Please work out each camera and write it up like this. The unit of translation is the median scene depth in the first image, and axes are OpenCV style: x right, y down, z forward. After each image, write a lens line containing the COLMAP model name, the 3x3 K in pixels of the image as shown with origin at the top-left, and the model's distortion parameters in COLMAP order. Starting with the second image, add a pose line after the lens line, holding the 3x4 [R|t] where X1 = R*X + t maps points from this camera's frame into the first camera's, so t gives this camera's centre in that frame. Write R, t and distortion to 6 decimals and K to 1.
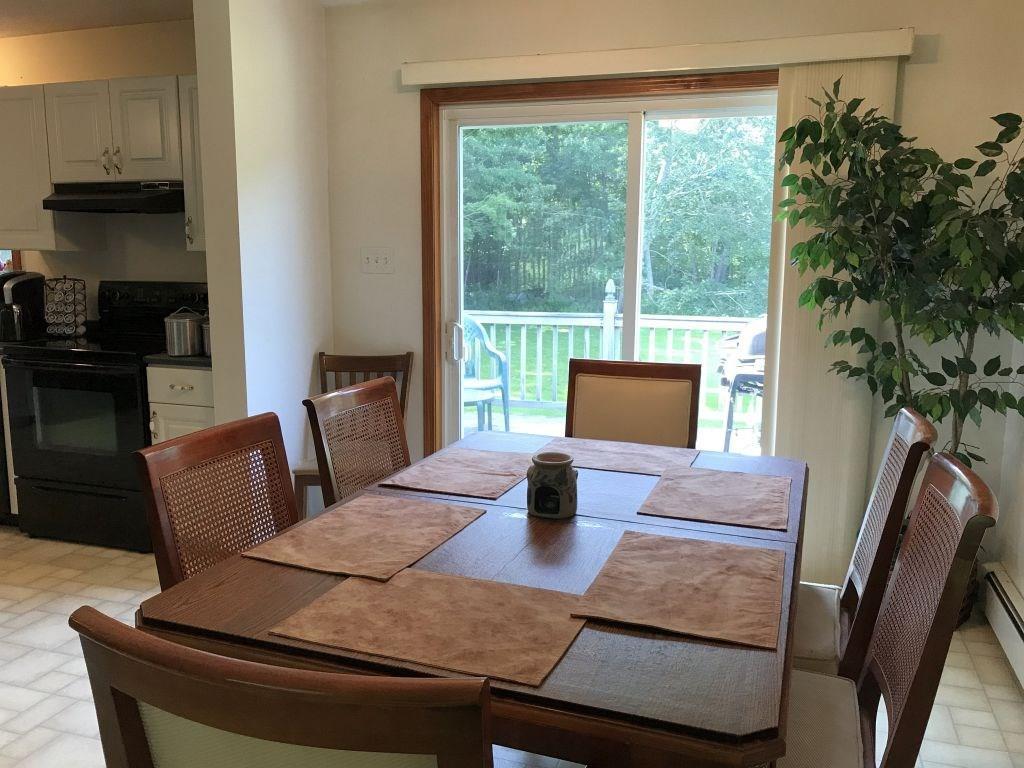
lens RADIAL K [[838.0, 0, 512.0], [0, 838.0, 384.0], [0, 0, 1]] dist [0.007292, 0.005795]
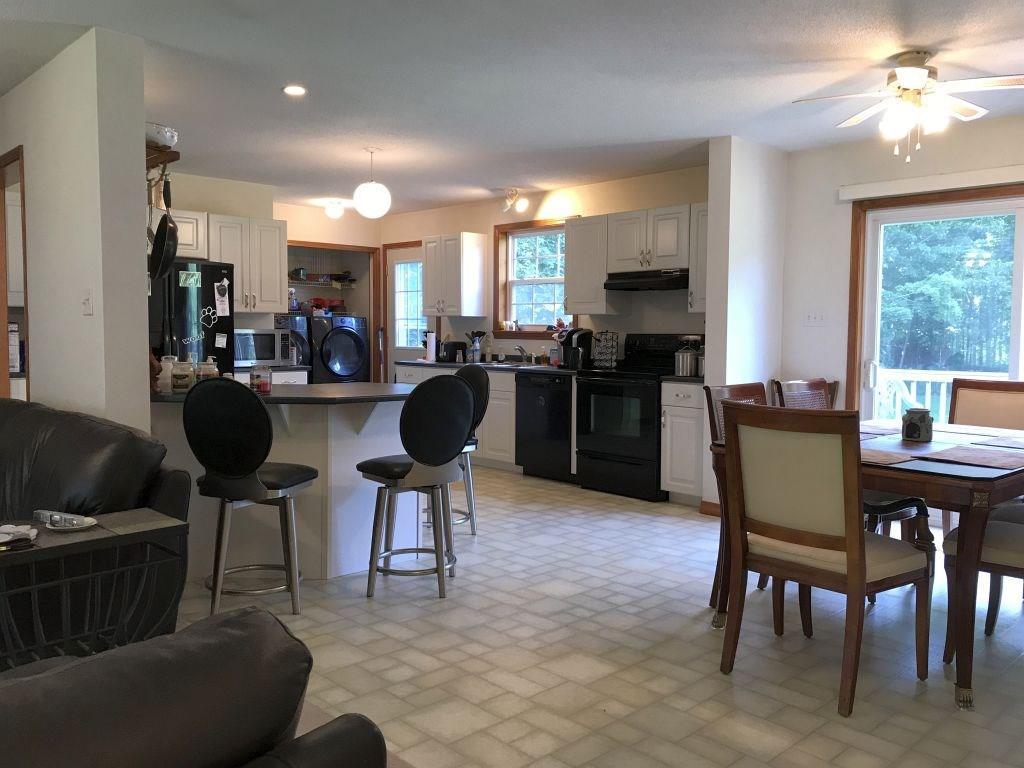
lens RADIAL K [[838.0, 0, 512.0], [0, 838.0, 384.0], [0, 0, 1]] dist [0.007292, 0.005795]
pose [[0.881594, 0.030300, -0.471035, 0.063303], [-0.076828, 0.993841, -0.079862, 0.122331], [0.465714, 0.106594, 0.878492, -0.505058]]
